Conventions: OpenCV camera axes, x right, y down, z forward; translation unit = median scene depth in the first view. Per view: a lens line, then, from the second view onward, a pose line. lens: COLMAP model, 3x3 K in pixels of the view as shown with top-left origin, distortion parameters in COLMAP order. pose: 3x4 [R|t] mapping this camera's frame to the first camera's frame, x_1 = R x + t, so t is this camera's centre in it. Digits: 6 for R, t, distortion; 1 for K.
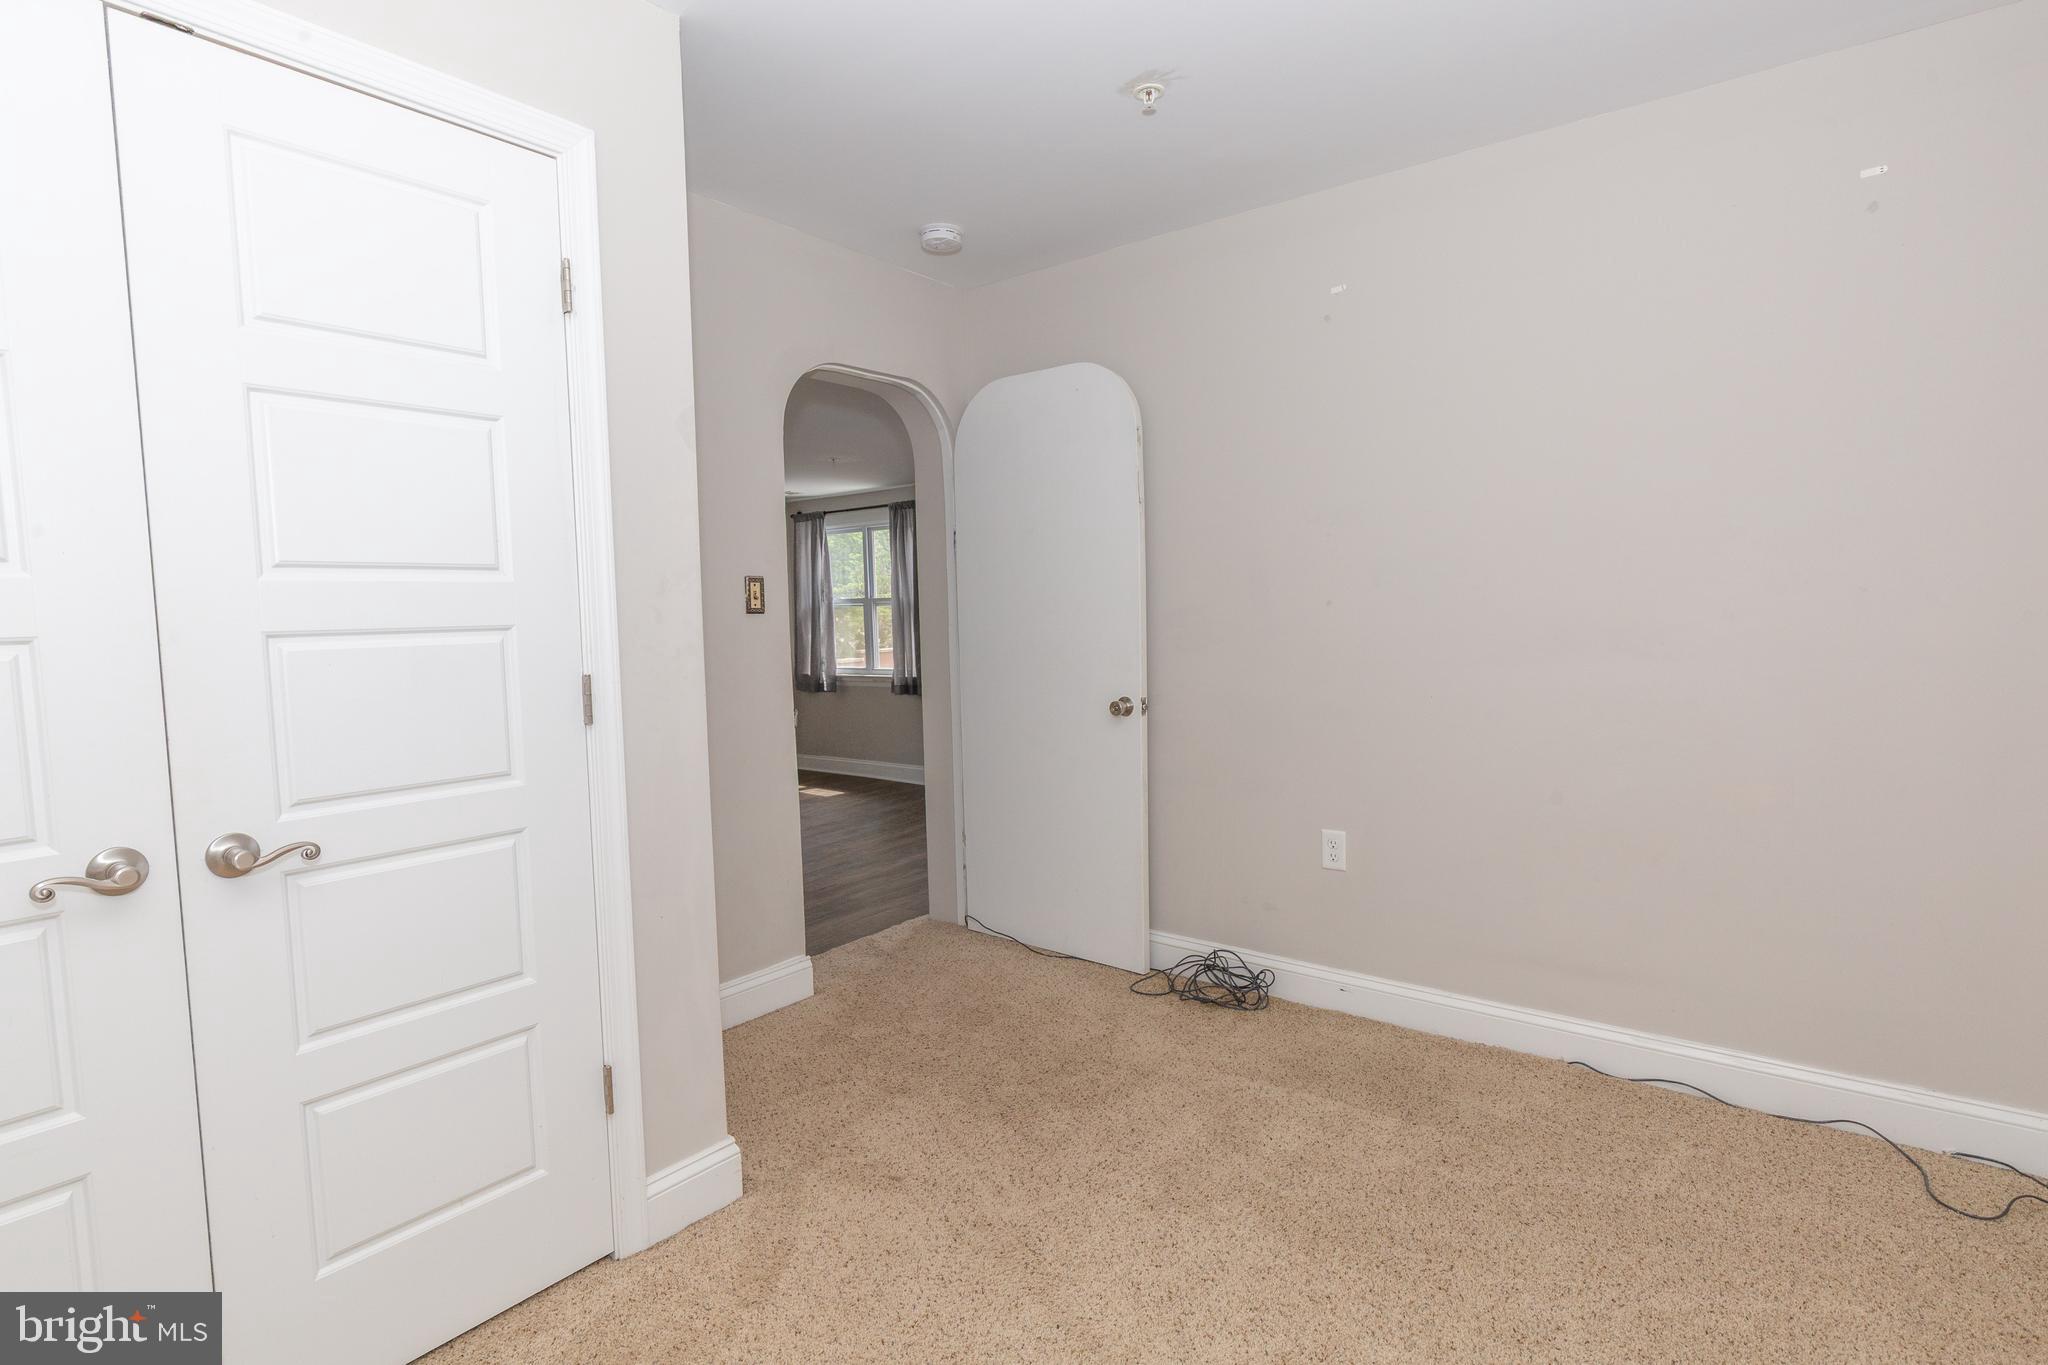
lens RADIAL K [[1010.0, 0, 1041.7], [0, 1010.0, 689.3], [0, 0, 1]] dist [0.002924, 0.000307]
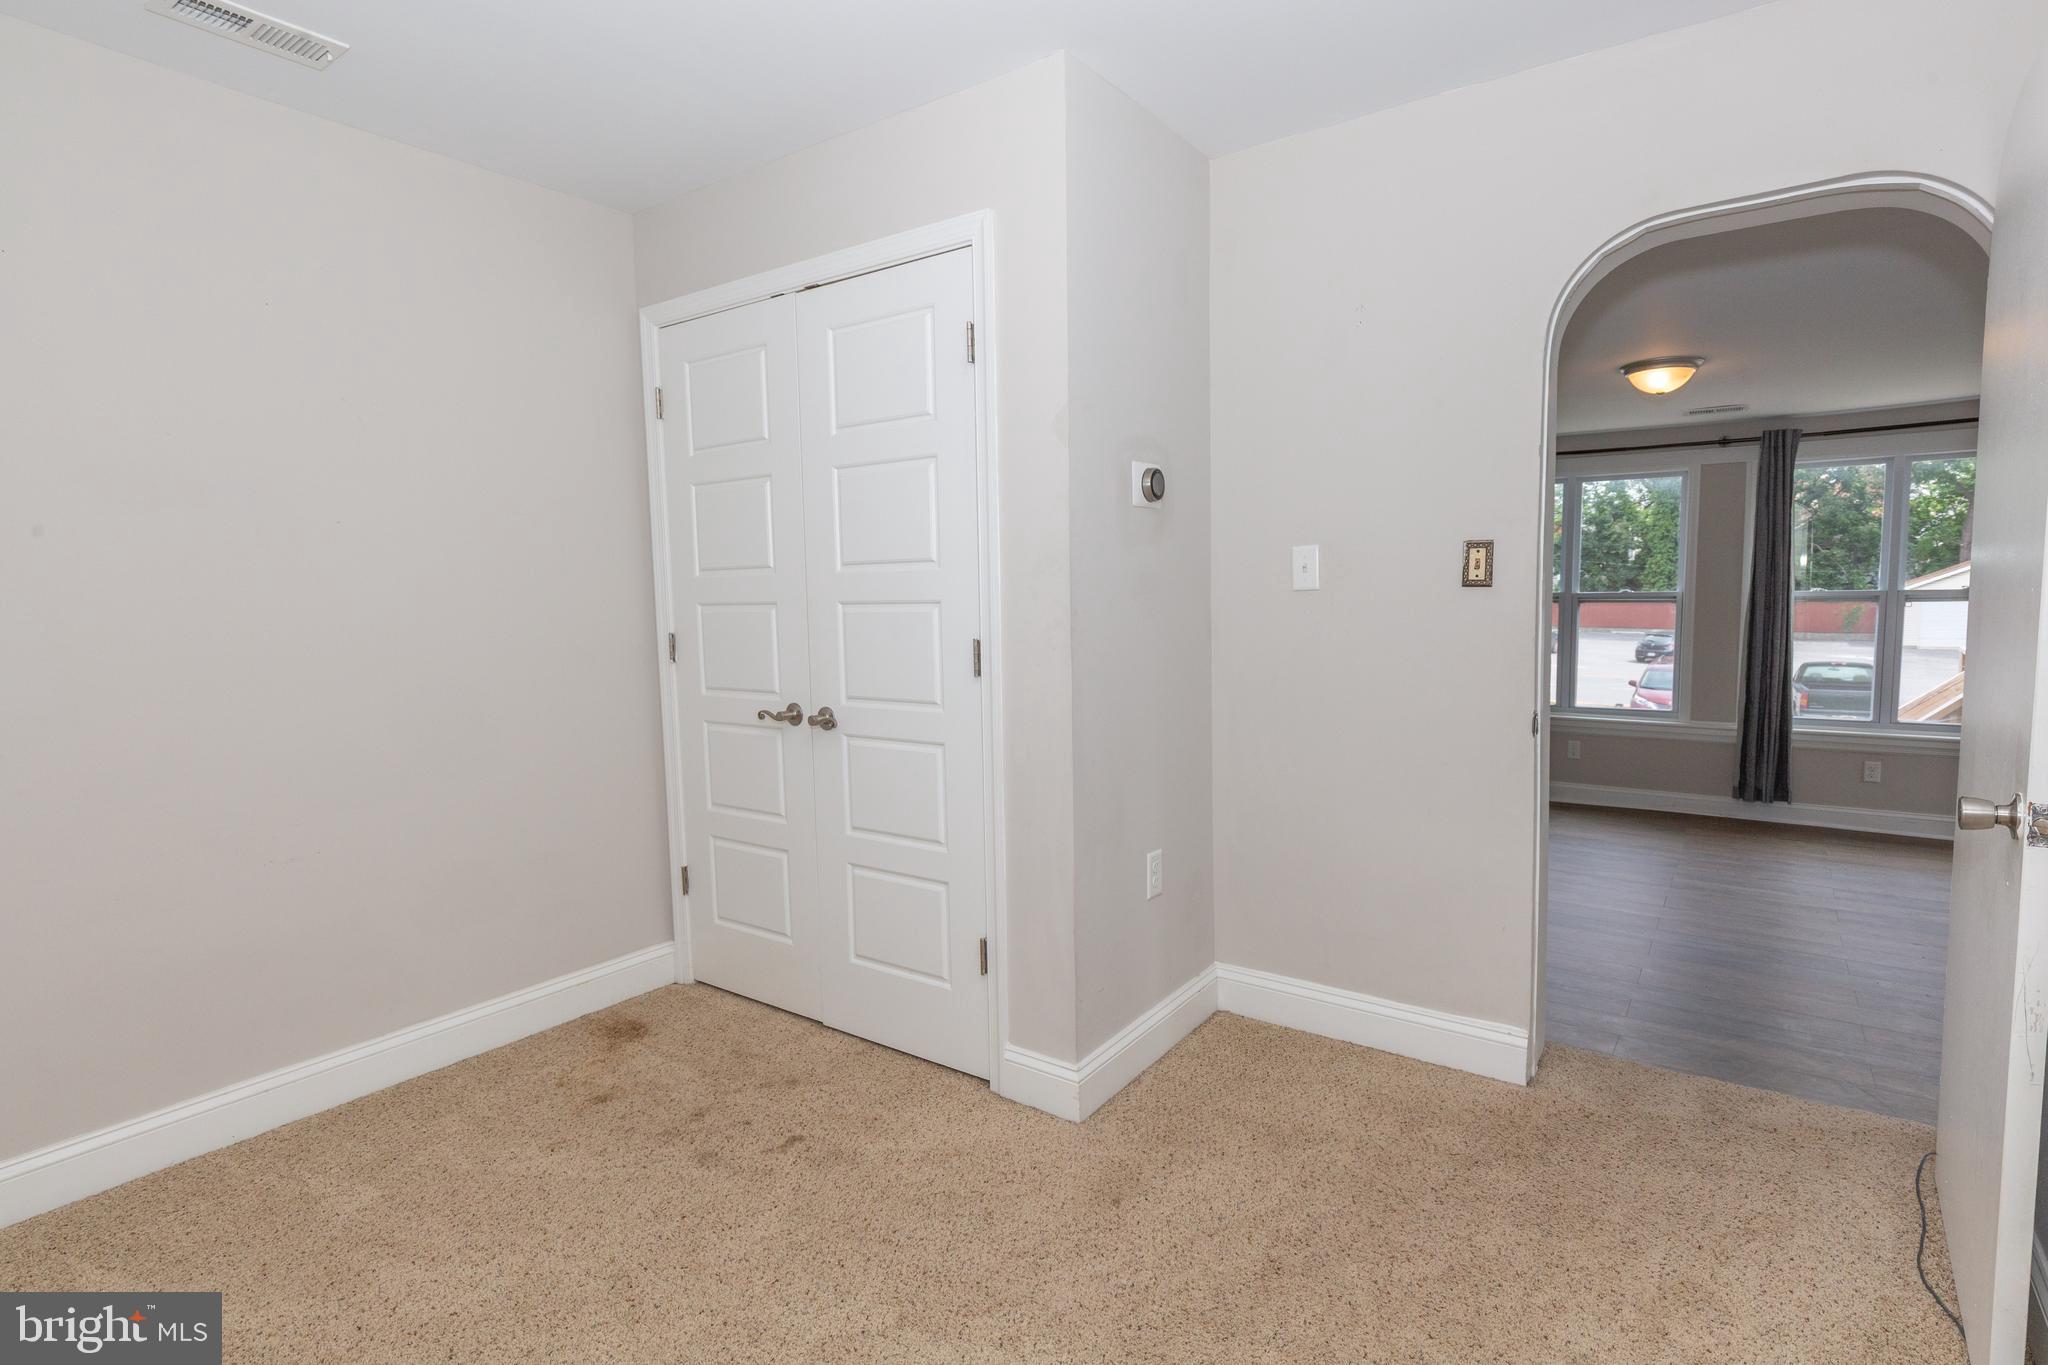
lens RADIAL K [[1010.0, 0, 1041.7], [0, 1010.0, 689.3], [0, 0, 1]] dist [0.002924, 0.000307]
pose [[0.046676, 0.120986, -0.991556, 0.773242], [-0.066519, 0.990811, 0.117764, -0.098262], [0.996693, 0.060460, 0.054295, 0.919533]]
